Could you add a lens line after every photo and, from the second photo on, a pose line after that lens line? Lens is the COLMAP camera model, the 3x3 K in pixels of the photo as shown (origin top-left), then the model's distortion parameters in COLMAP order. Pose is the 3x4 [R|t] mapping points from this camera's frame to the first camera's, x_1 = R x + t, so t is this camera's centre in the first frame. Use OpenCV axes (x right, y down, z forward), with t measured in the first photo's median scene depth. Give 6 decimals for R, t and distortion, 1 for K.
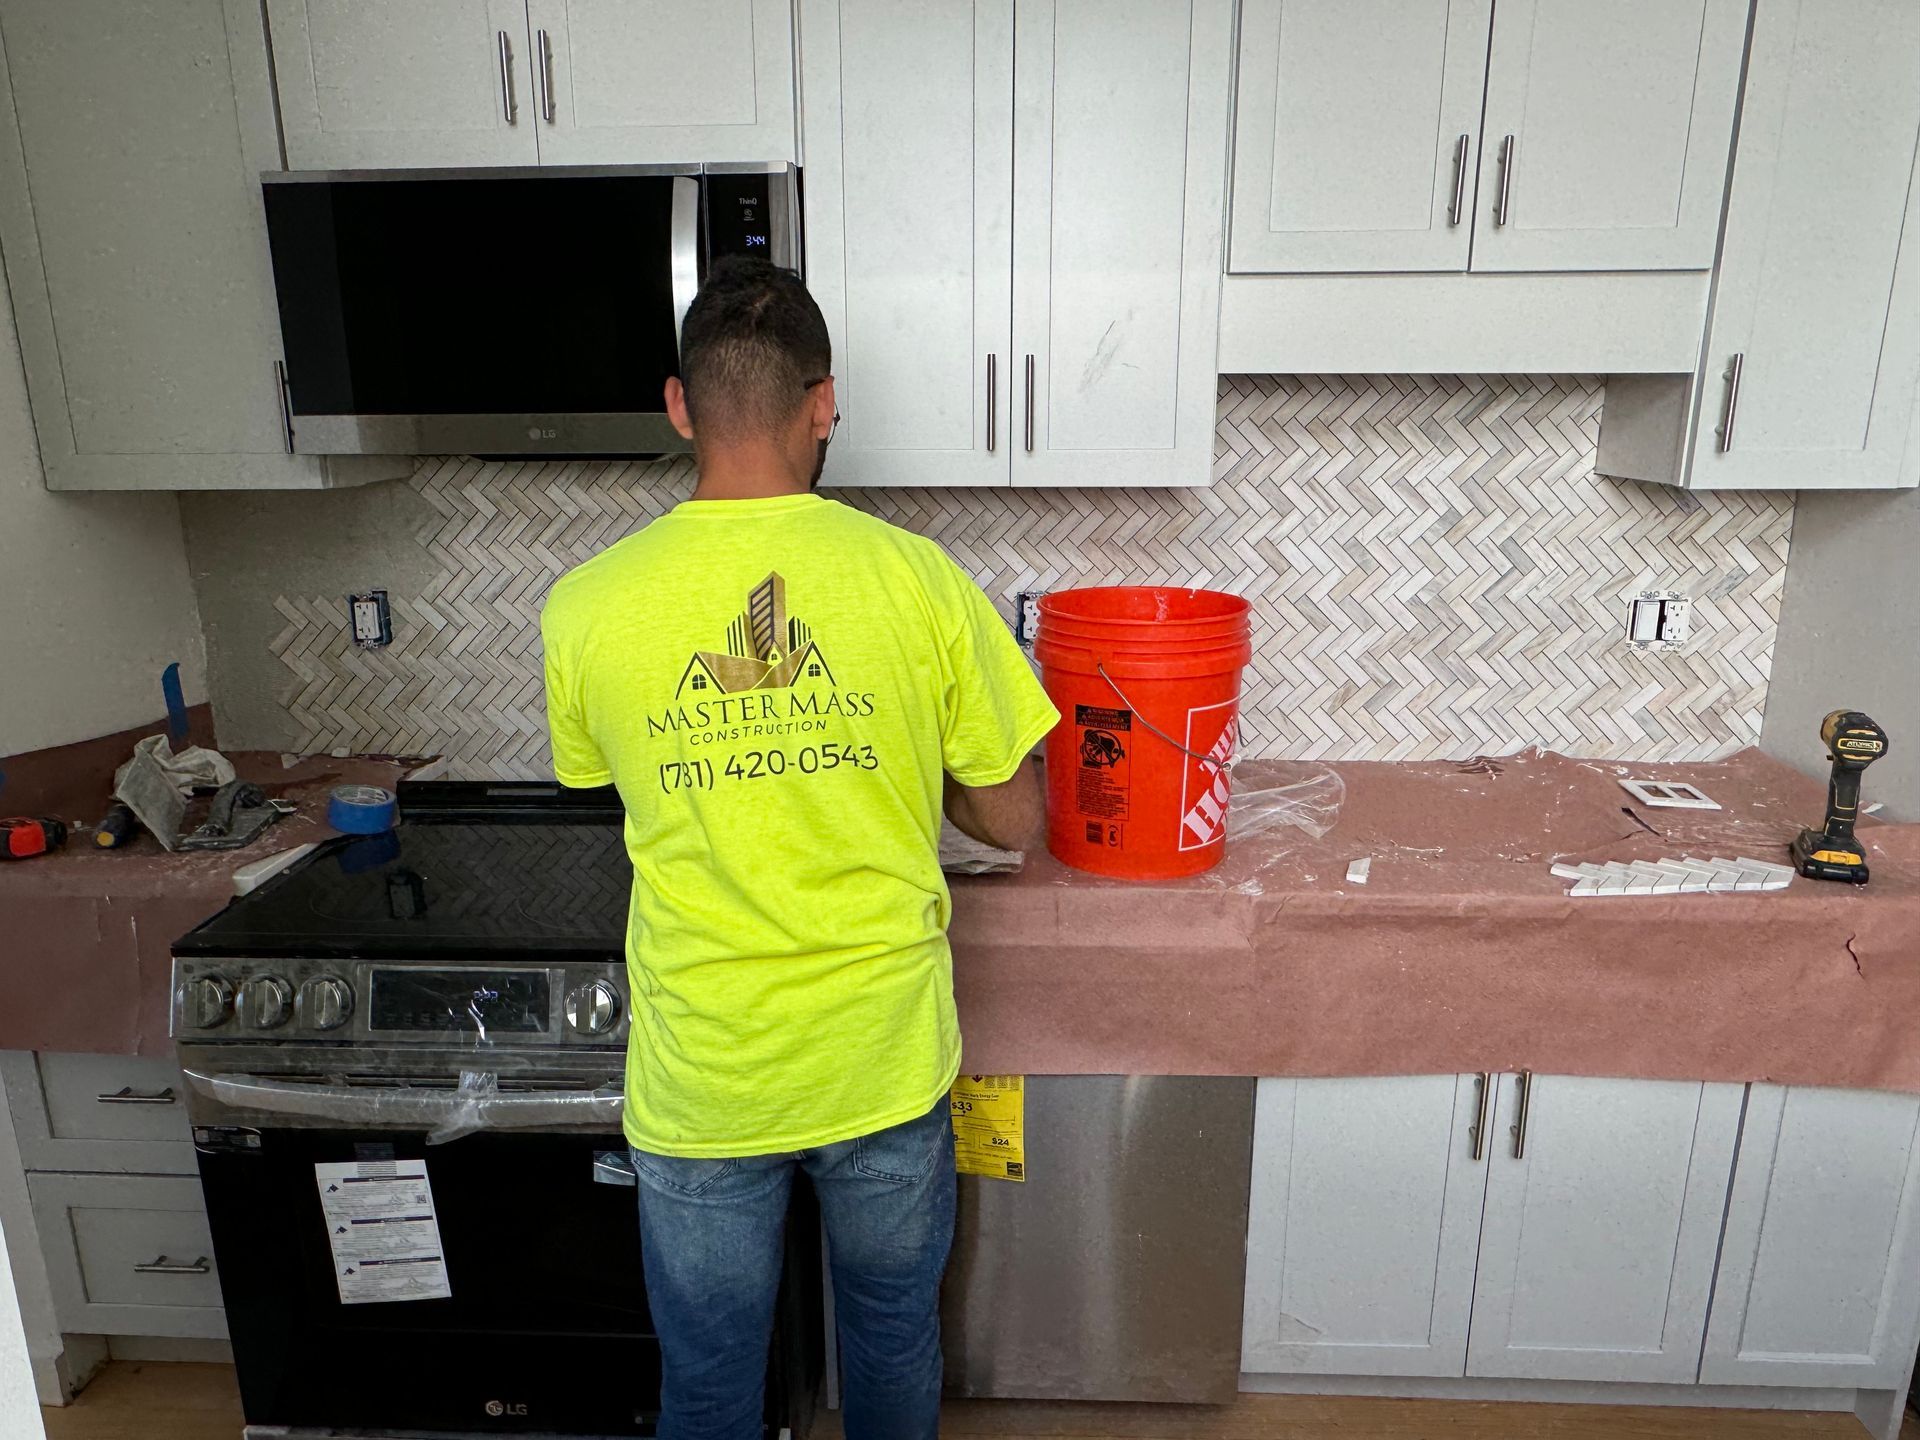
lens RADIAL K [[1278.2, 0, 958.2], [0, 1278.2, 722.6], [0, 0, 1]] dist [-0.005195, 0.004607]
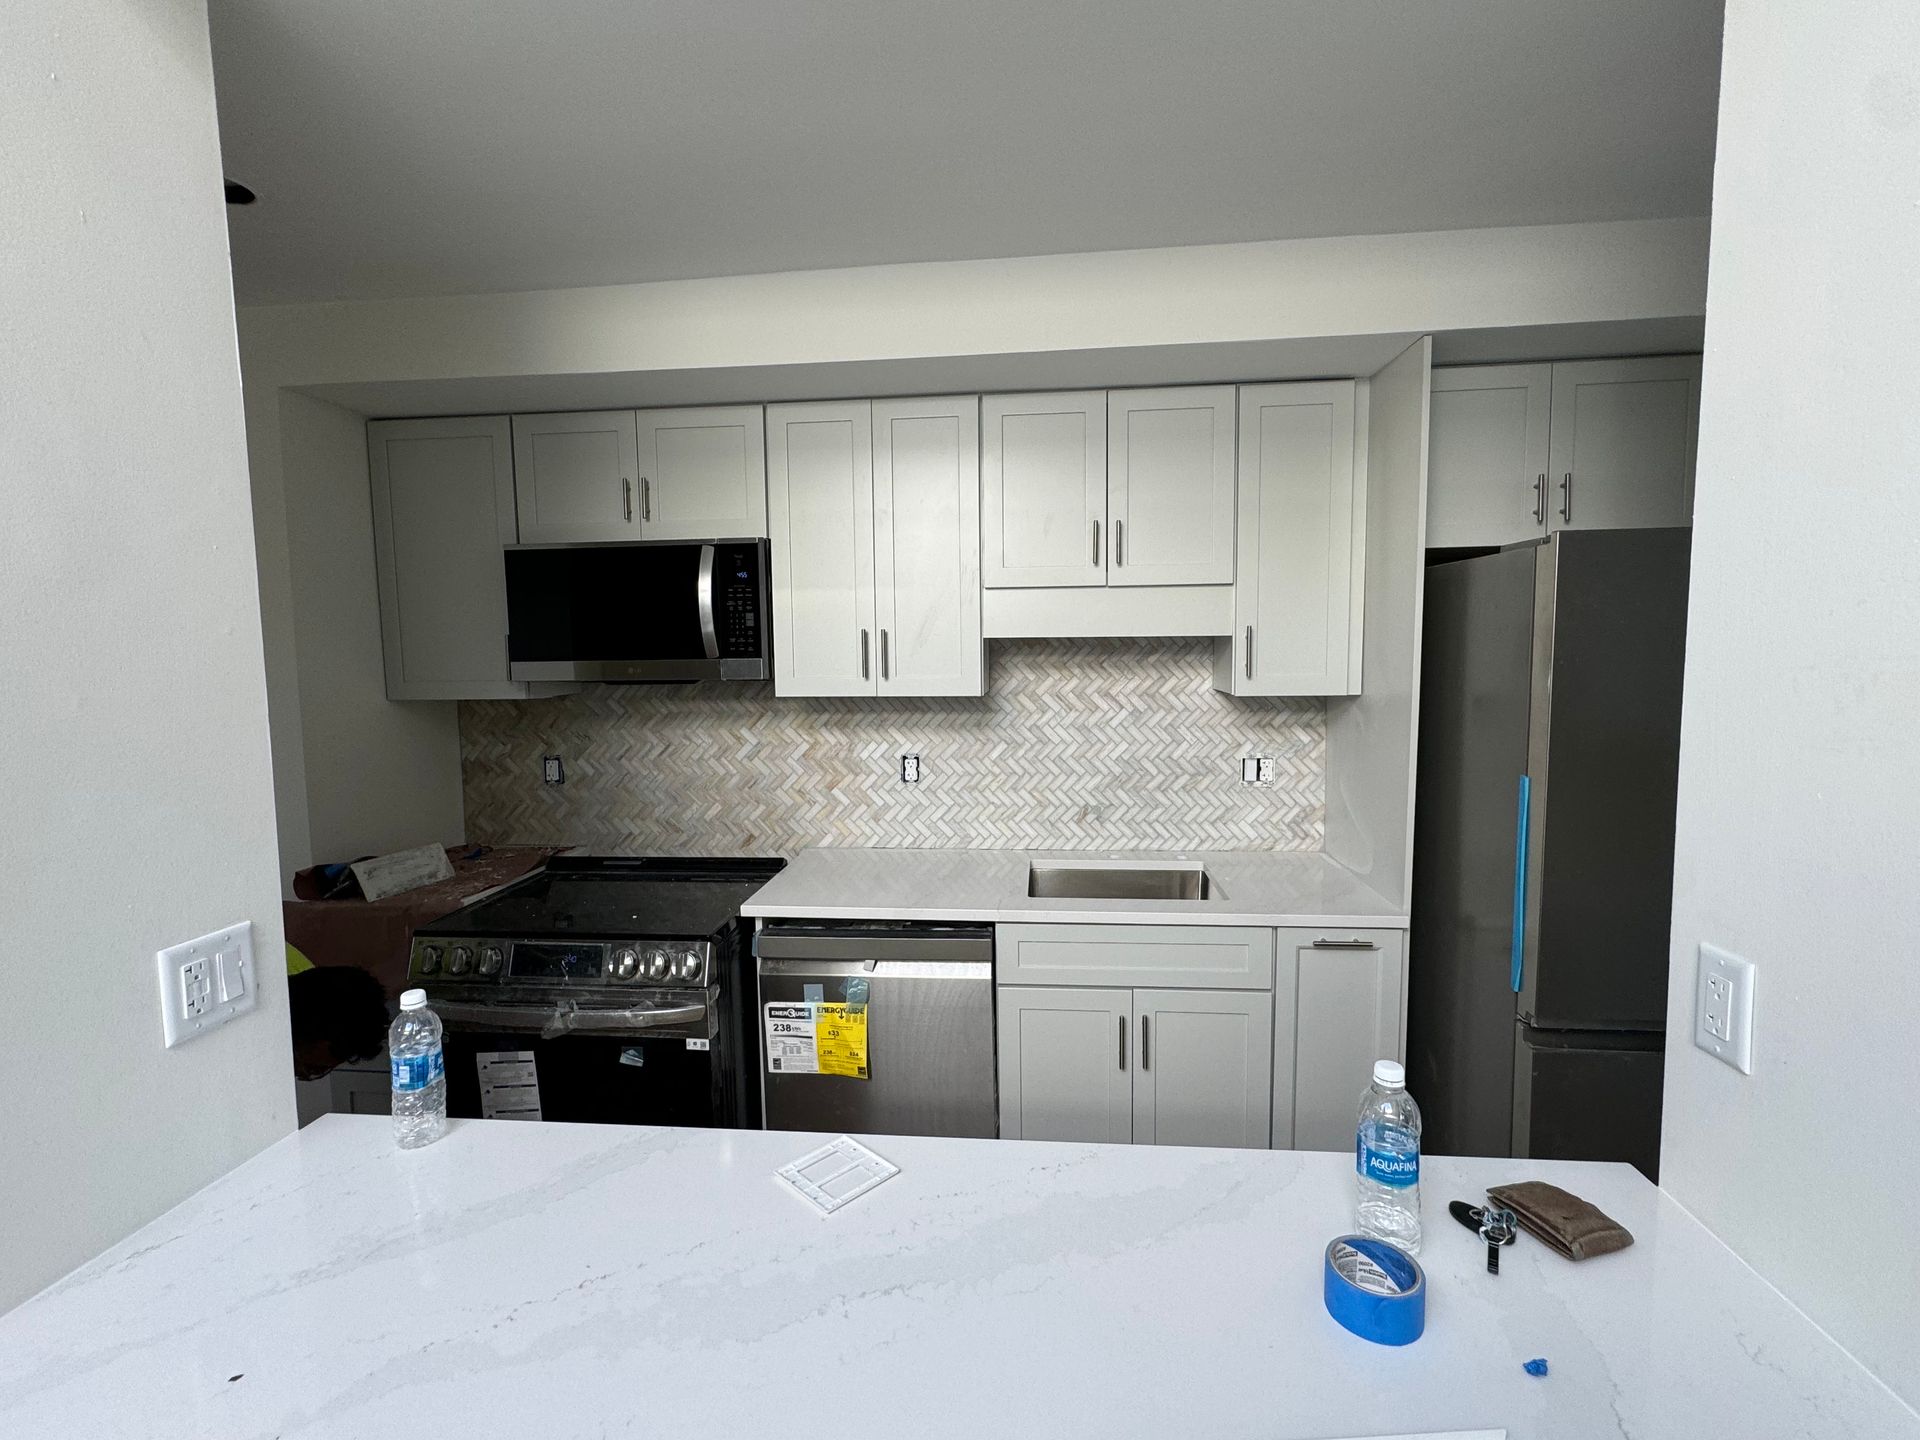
lens RADIAL K [[844.1, 0, 961.2], [0, 844.1, 717.4], [0, 0, 1]] dist [-0.005761, 0.000190]
pose [[0.998973, -0.002256, -0.045258, 0.192887], [-0.005376, 0.985806, -0.167804, 0.048455], [0.044994, 0.167875, 0.984781, -0.193950]]
